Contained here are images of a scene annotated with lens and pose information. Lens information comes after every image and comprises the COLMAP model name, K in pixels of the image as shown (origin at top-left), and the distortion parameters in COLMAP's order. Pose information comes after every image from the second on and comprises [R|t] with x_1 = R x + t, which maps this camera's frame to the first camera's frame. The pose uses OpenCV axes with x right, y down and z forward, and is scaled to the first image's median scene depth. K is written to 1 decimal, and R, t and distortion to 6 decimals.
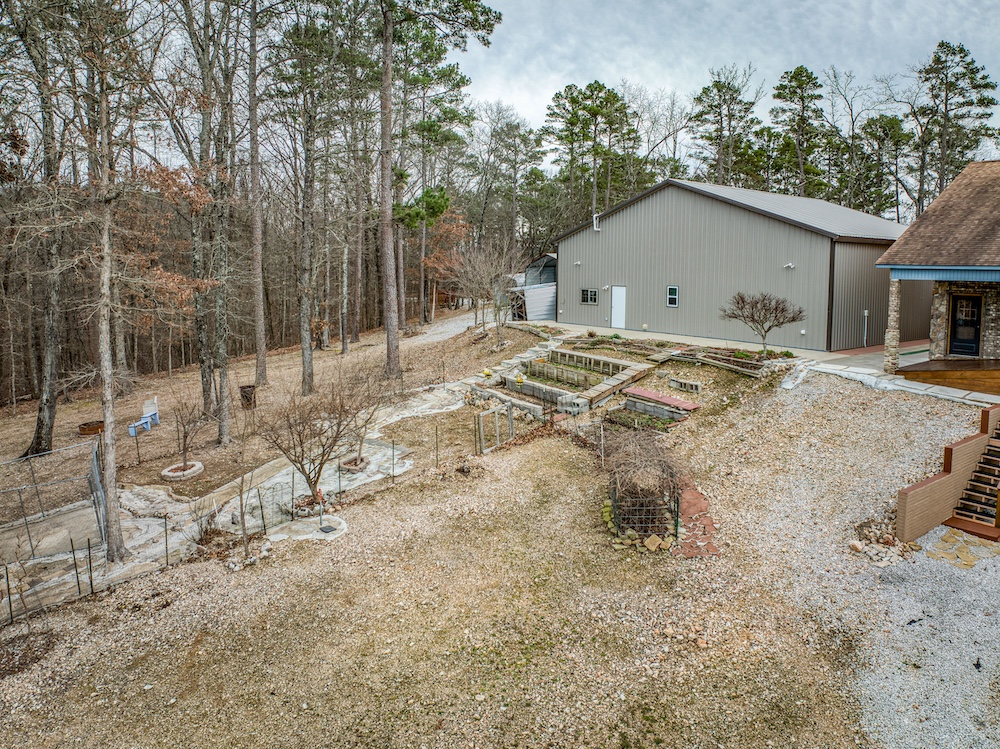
lens RADIAL K [[690.1, 0, 540.9], [0, 690.1, 315.0], [0, 0, 1]] dist [-0.027739, -0.009040]
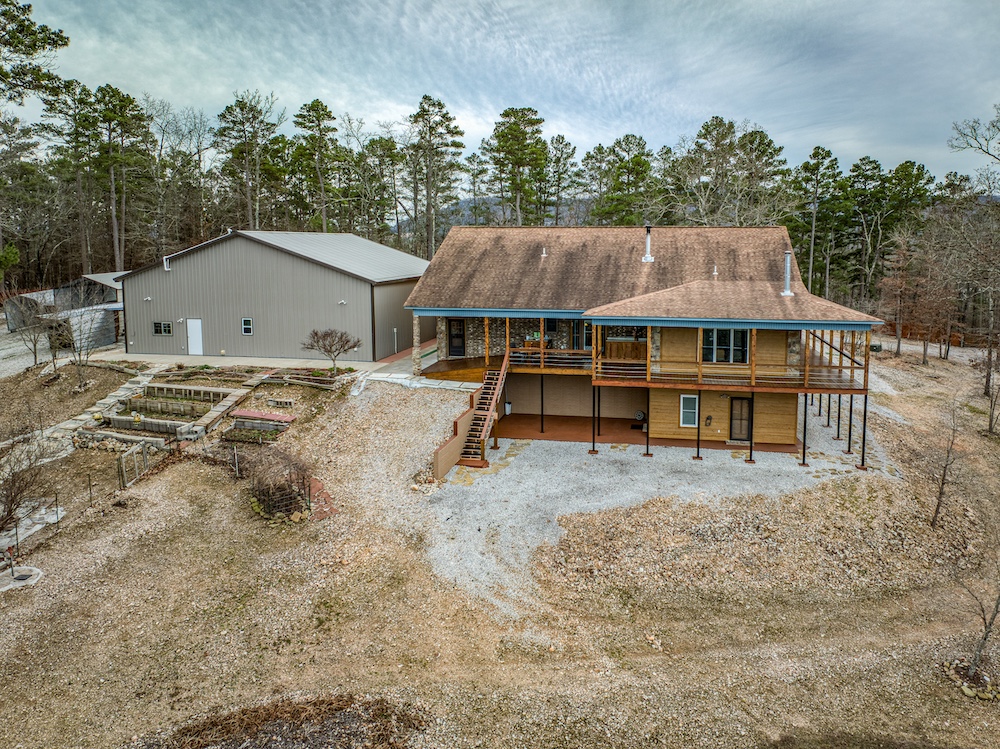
lens RADIAL K [[690.1, 0, 540.9], [0, 690.1, 315.0], [0, 0, 1]] dist [-0.027739, -0.009040]
pose [[0.769725, -0.084613, 0.632743, -0.244670], [0.057593, 0.996339, 0.063173, -0.130469], [-0.635773, -0.012184, 0.771780, -0.373985]]
